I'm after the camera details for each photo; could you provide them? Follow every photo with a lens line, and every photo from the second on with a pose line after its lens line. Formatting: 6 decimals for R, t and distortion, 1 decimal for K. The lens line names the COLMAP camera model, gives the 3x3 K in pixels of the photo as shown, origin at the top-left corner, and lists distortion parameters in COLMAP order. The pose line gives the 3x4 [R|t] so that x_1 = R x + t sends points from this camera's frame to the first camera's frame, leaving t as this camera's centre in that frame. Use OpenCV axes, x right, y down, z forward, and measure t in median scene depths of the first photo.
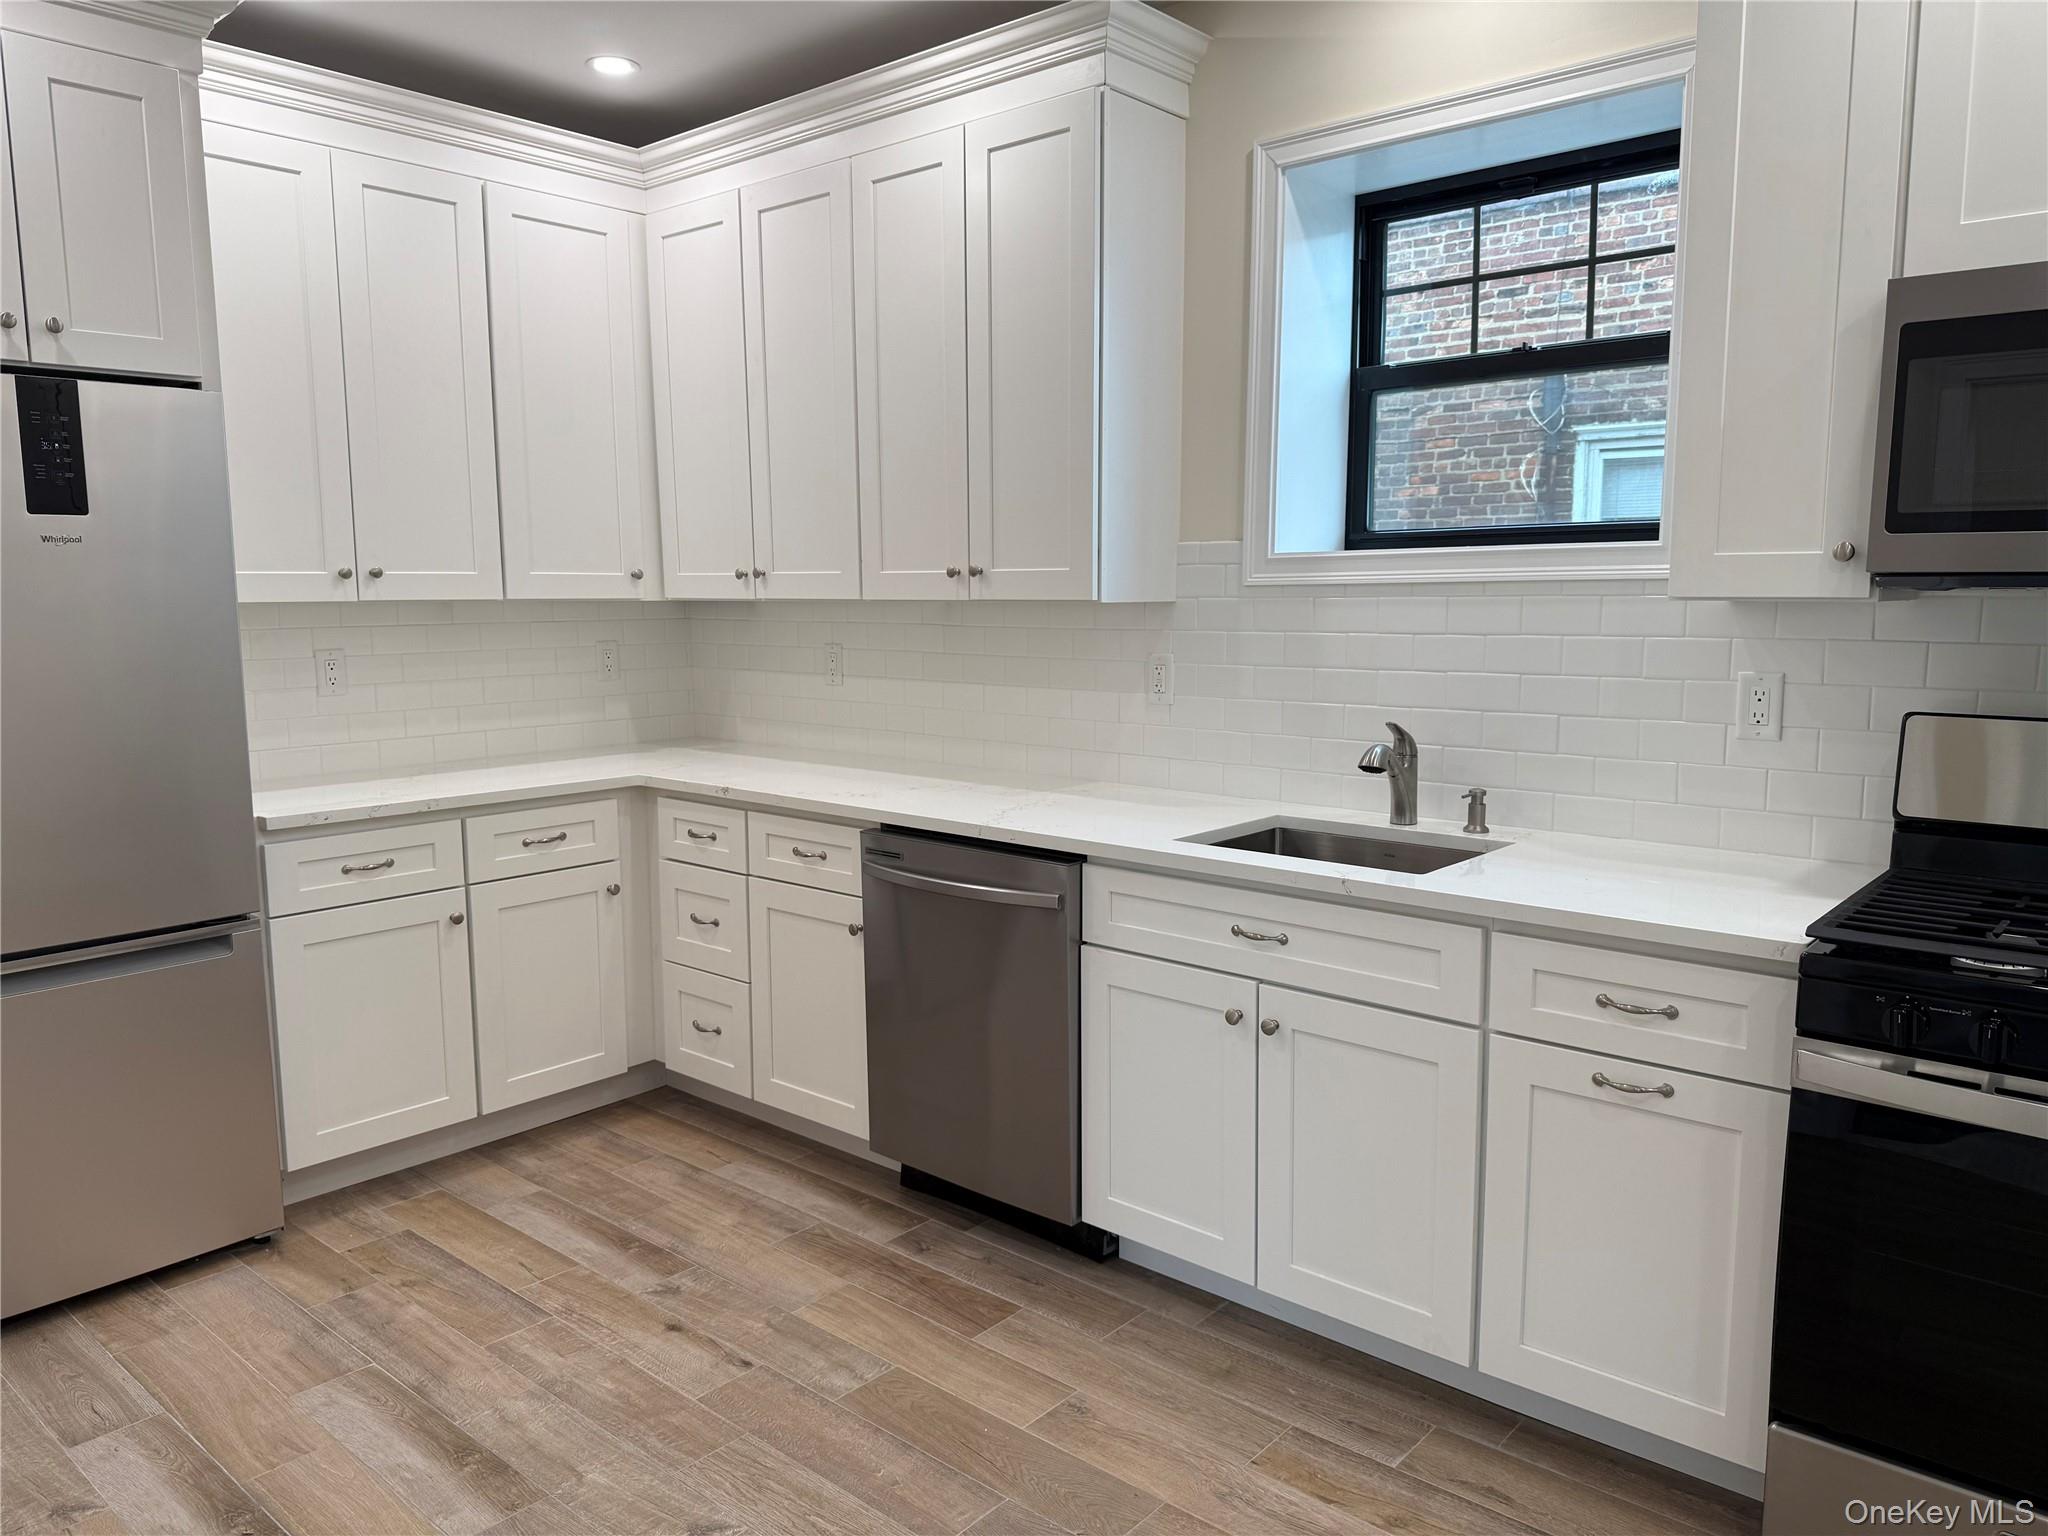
lens RADIAL K [[1442.2, 0, 1030.4], [0, 1442.2, 775.6], [0, 0, 1]] dist [0.051372, -0.067406]
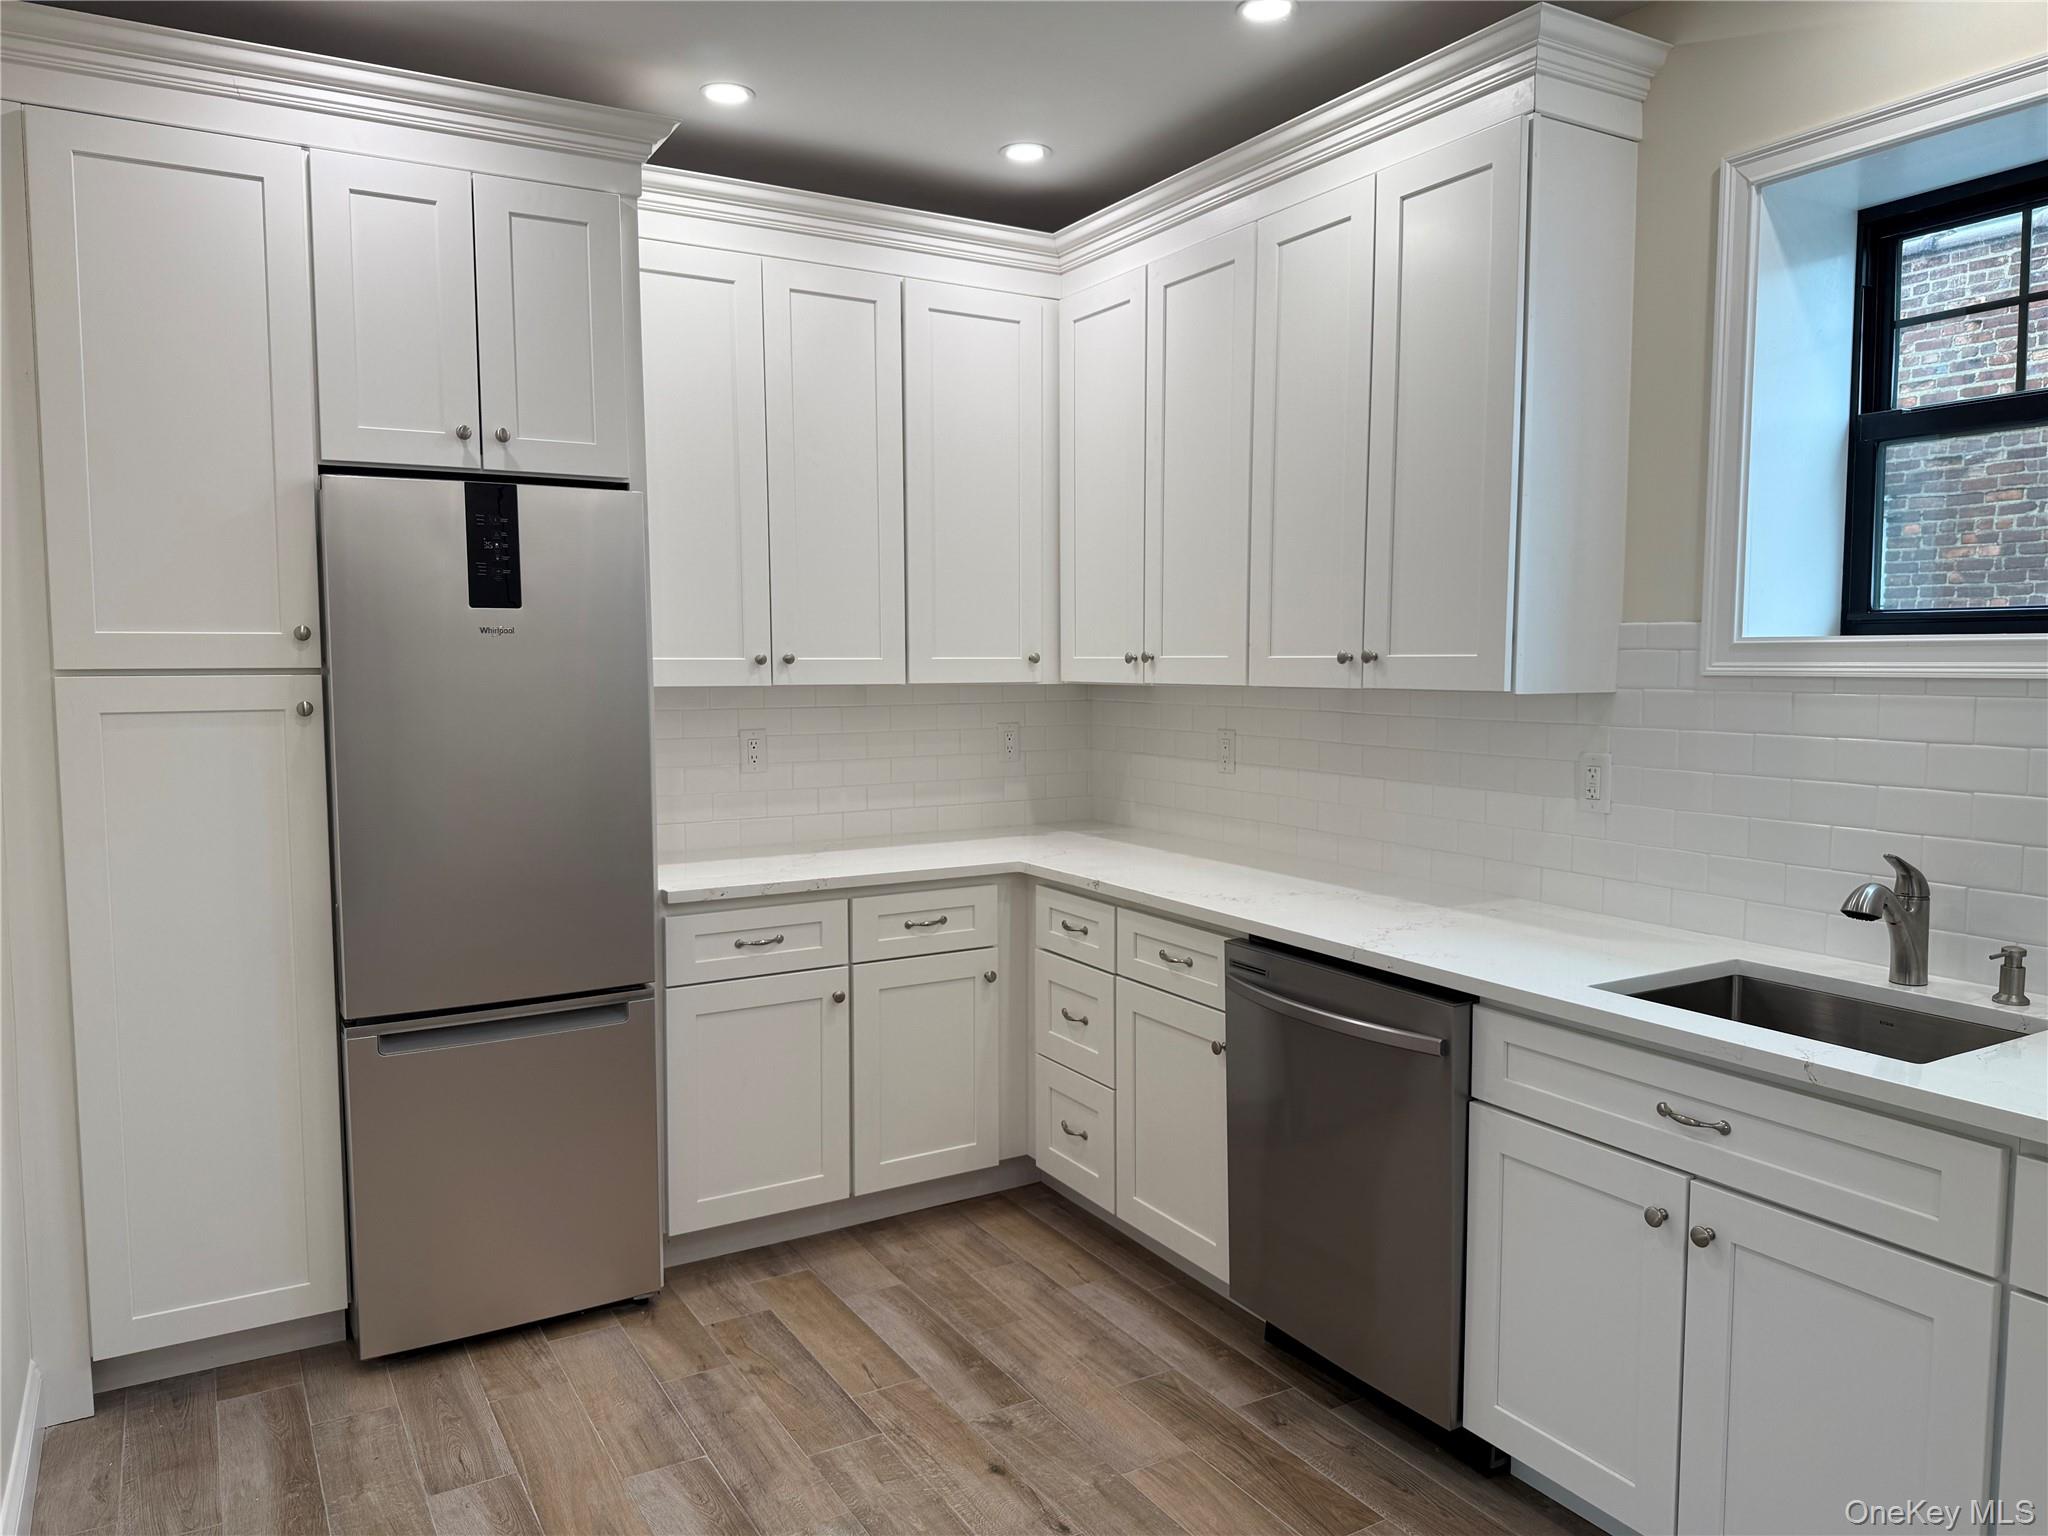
lens RADIAL K [[1404.3, 0, 1060.7], [0, 1404.3, 761.1], [0, 0, 1]] dist [0.086033, -0.126526]
pose [[0.948466, 0.030515, -0.315407, 0.059853], [-0.045585, 0.998139, -0.040510, -0.034728], [0.313584, 0.052800, 0.948091, 0.111146]]
